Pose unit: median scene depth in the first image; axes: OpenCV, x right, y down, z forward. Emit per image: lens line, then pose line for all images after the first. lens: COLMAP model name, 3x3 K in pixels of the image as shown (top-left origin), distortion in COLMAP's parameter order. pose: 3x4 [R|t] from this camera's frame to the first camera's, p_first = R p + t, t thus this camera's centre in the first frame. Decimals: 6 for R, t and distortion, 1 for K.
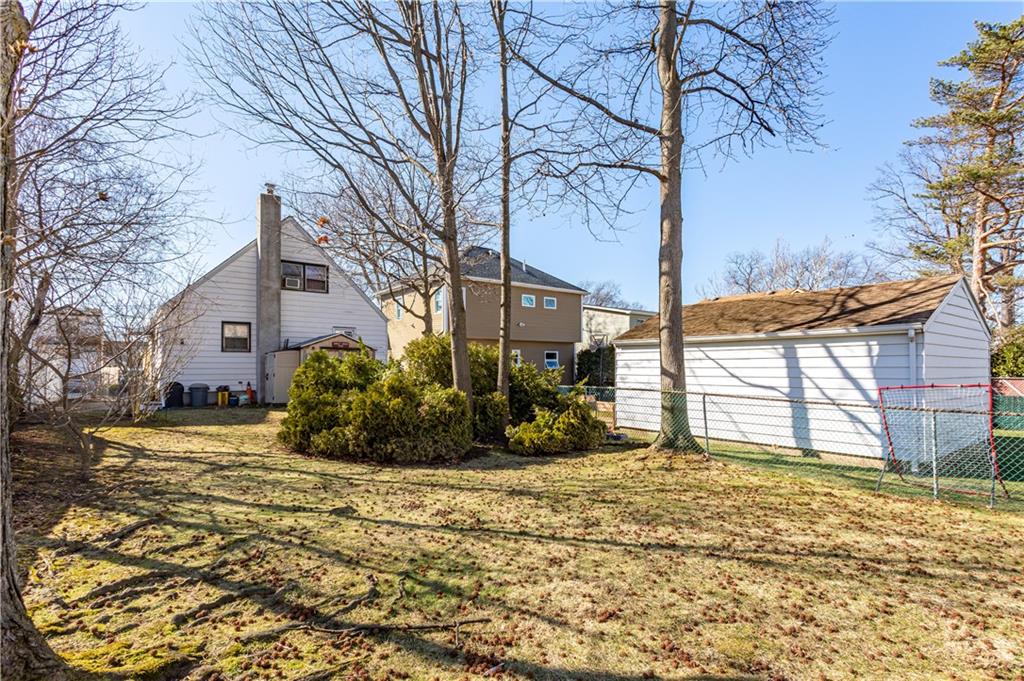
lens RADIAL K [[499.7, 0, 511.9], [0, 499.7, 395.7], [0, 0, 1]] dist [-0.004381, -0.000133]
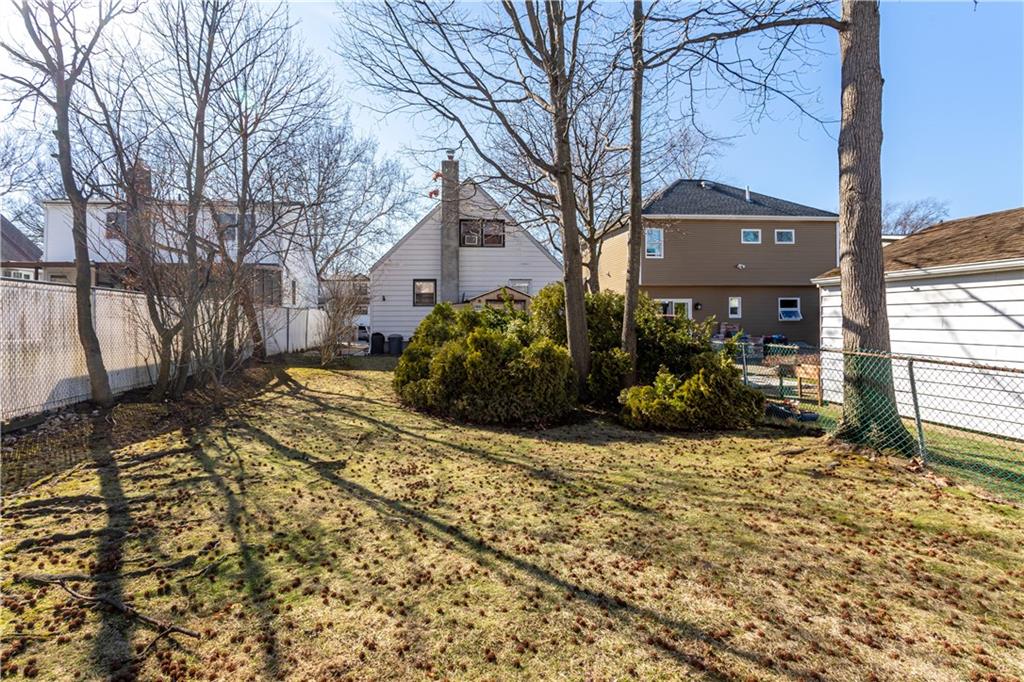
lens RADIAL K [[499.7, 0, 523.2], [0, 499.7, 340.3], [0, 0, 1]] dist [-0.000391, 0.000415]
pose [[0.840072, 0.016108, -0.542236, 0.326801], [-0.025262, 0.999636, -0.009442, -0.008781], [0.541887, 0.021630, 0.840173, 0.246402]]
